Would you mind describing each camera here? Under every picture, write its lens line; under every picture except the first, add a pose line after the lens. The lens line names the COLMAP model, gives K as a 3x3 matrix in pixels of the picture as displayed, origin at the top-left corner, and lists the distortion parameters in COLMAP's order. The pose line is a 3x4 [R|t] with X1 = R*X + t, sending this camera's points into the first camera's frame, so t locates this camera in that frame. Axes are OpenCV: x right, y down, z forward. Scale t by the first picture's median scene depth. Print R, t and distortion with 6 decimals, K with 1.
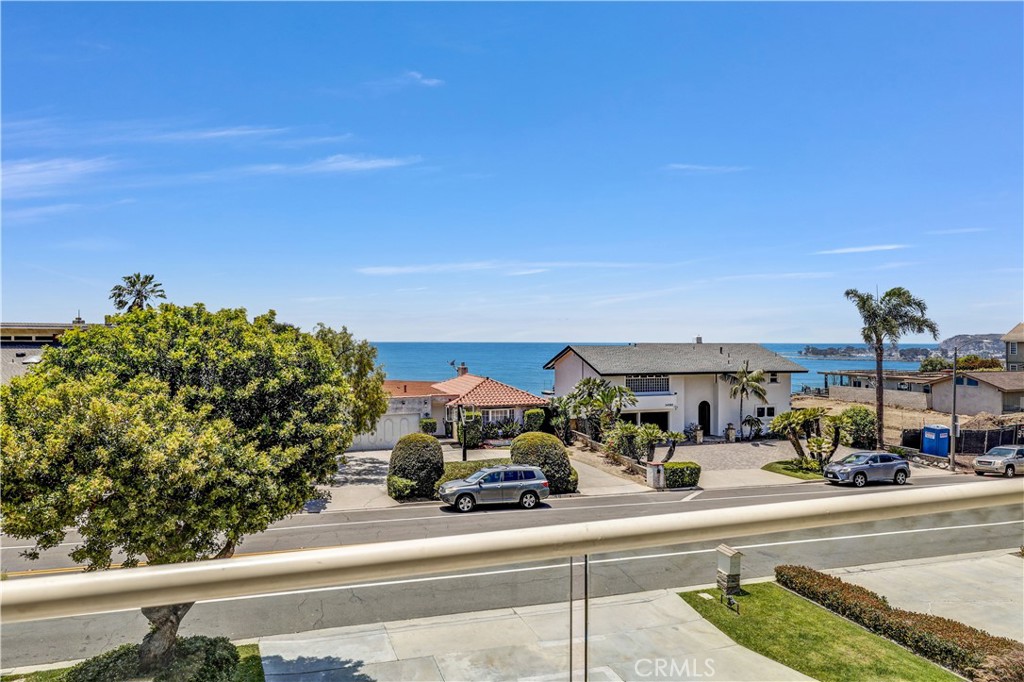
lens RADIAL K [[623.5, 0, 512.0], [0, 623.5, 341.0], [0, 0, 1]] dist [0.001163, -0.000038]
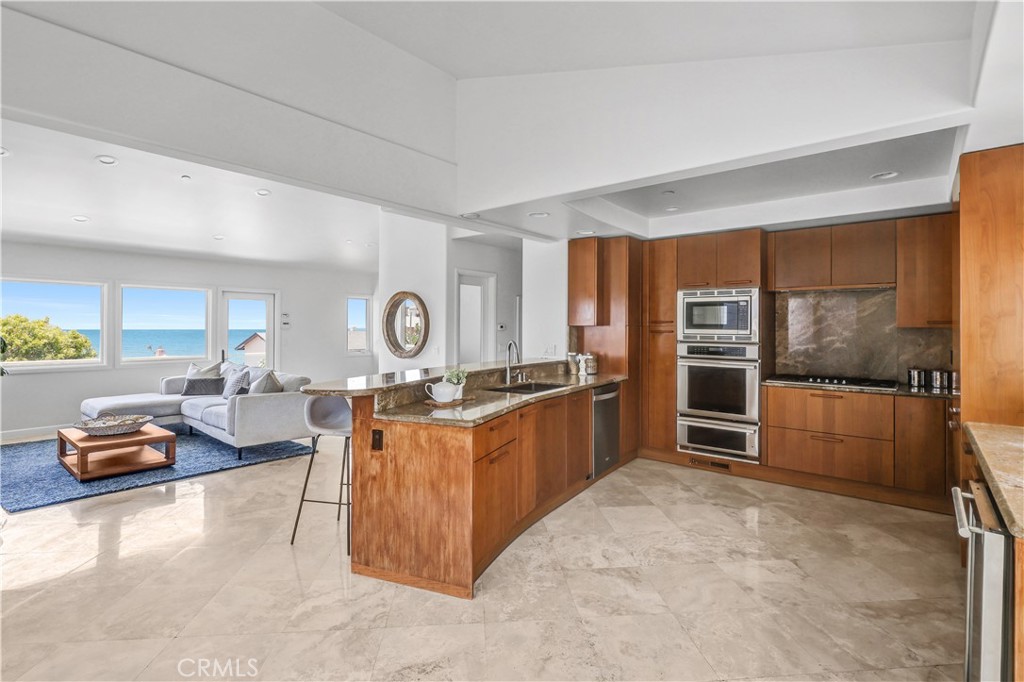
lens RADIAL K [[482.9, 0, 513.7], [0, 482.9, 327.3], [0, 0, 1]] dist [-0.000781, -0.000642]
pose [[0.840599, 0.007008, 0.541613, -0.015481], [-0.005767, 0.999975, -0.003988, -0.020547], [-0.541628, 0.000229, 0.840618, -0.860629]]
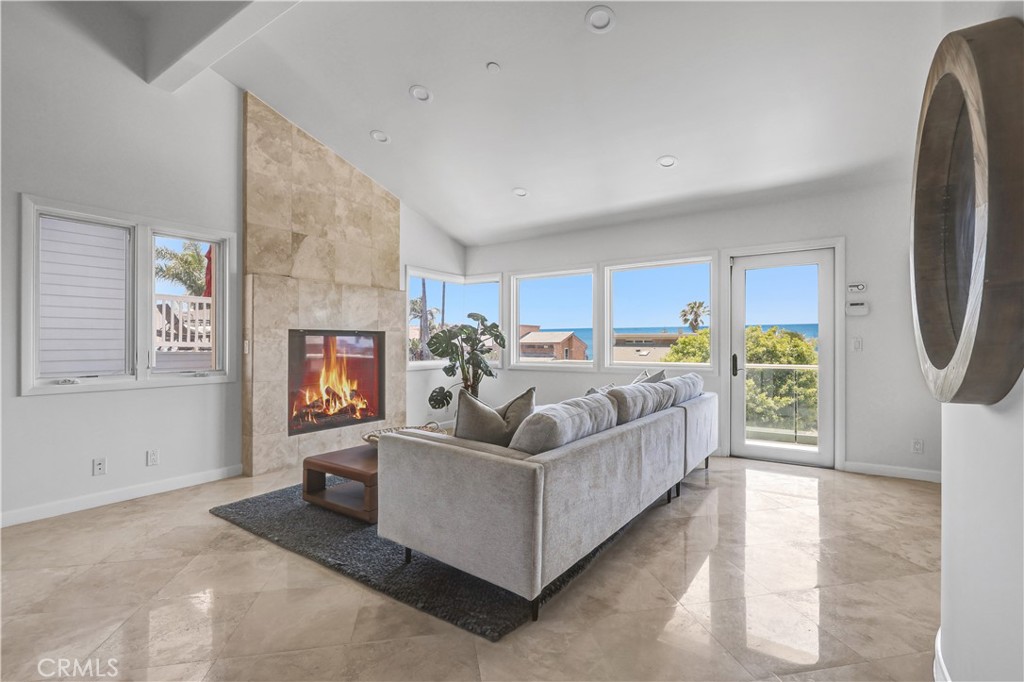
lens RADIAL K [[462.0, 0, 517.5], [0, 462.0, 340.3], [0, 0, 1]] dist [0.000735, 0.000249]
pose [[0.623419, -0.005784, -0.781866, 0.205677], [0.000999, 0.999978, -0.006601, 0.001944], [0.781887, 0.003334, 0.623411, -0.448179]]
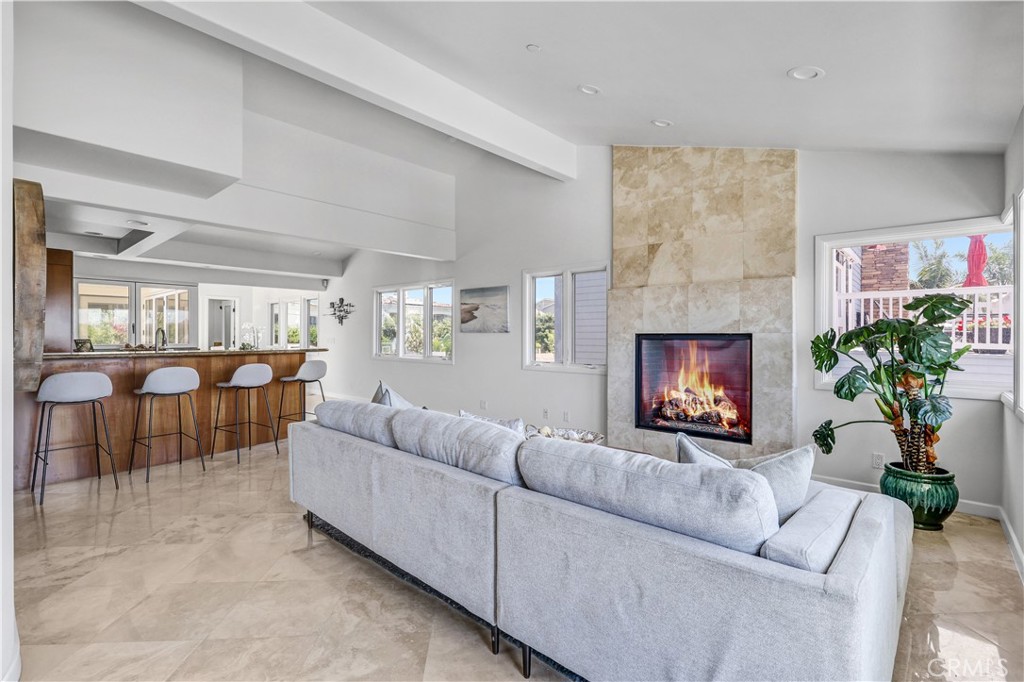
lens RADIAL K [[464.3, 0, 509.4], [0, 464.3, 336.8], [0, 0, 1]] dist [0.002352, 0.000355]
pose [[-0.859885, -0.008316, -0.510420, 0.116620], [-0.008410, 0.999962, -0.002124, -0.004639], [0.510419, 0.002466, -0.859923, -0.062796]]
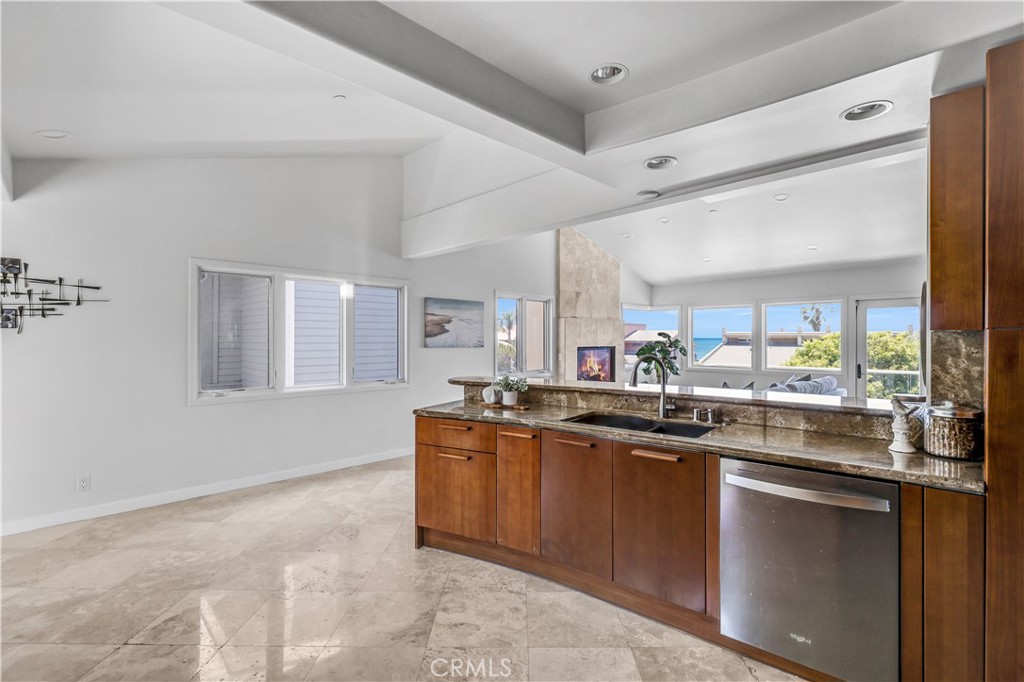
lens RADIAL K [[465.0, 0, 512.6], [0, 465.0, 338.0], [0, 0, 1]] dist [-0.001358, -0.000292]
pose [[0.447922, -0.000661, -0.894072, 0.355381], [-0.002790, 0.999994, -0.002138, -0.020694], [0.894068, 0.003452, 0.447917, -0.738418]]
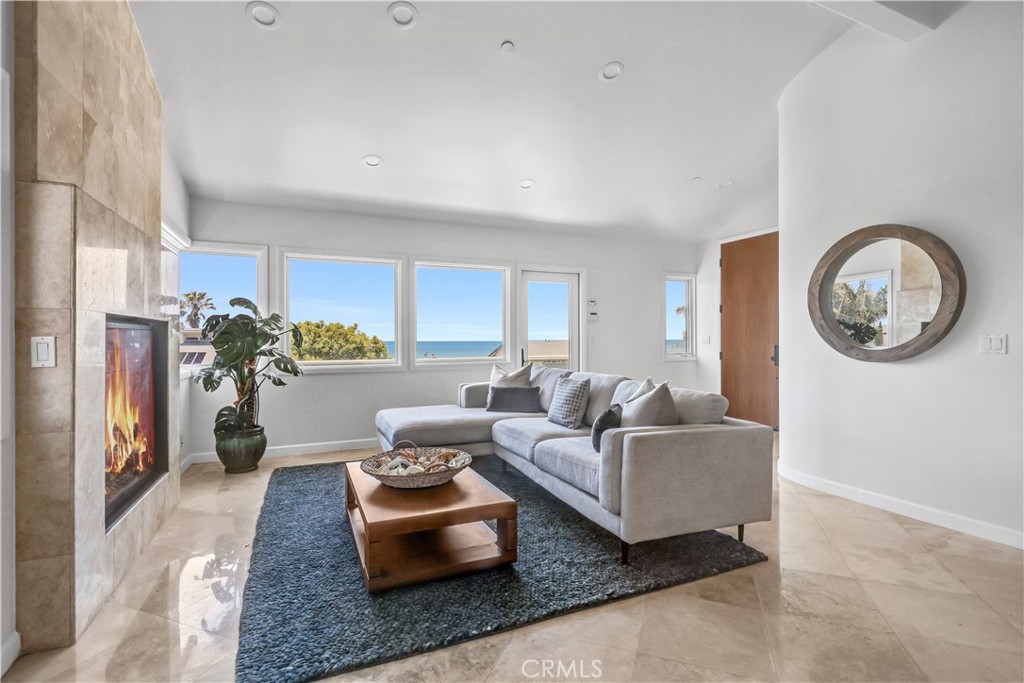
lens RADIAL K [[478.4, 0, 512.0], [0, 478.4, 341.5], [0, 0, 1]] dist [0.000276, 0.000006]
pose [[0.994235, -0.005330, 0.107092, -0.057887], [0.004776, 0.999974, 0.005433, 0.000887], [-0.107118, -0.004890, 0.994234, -0.559655]]
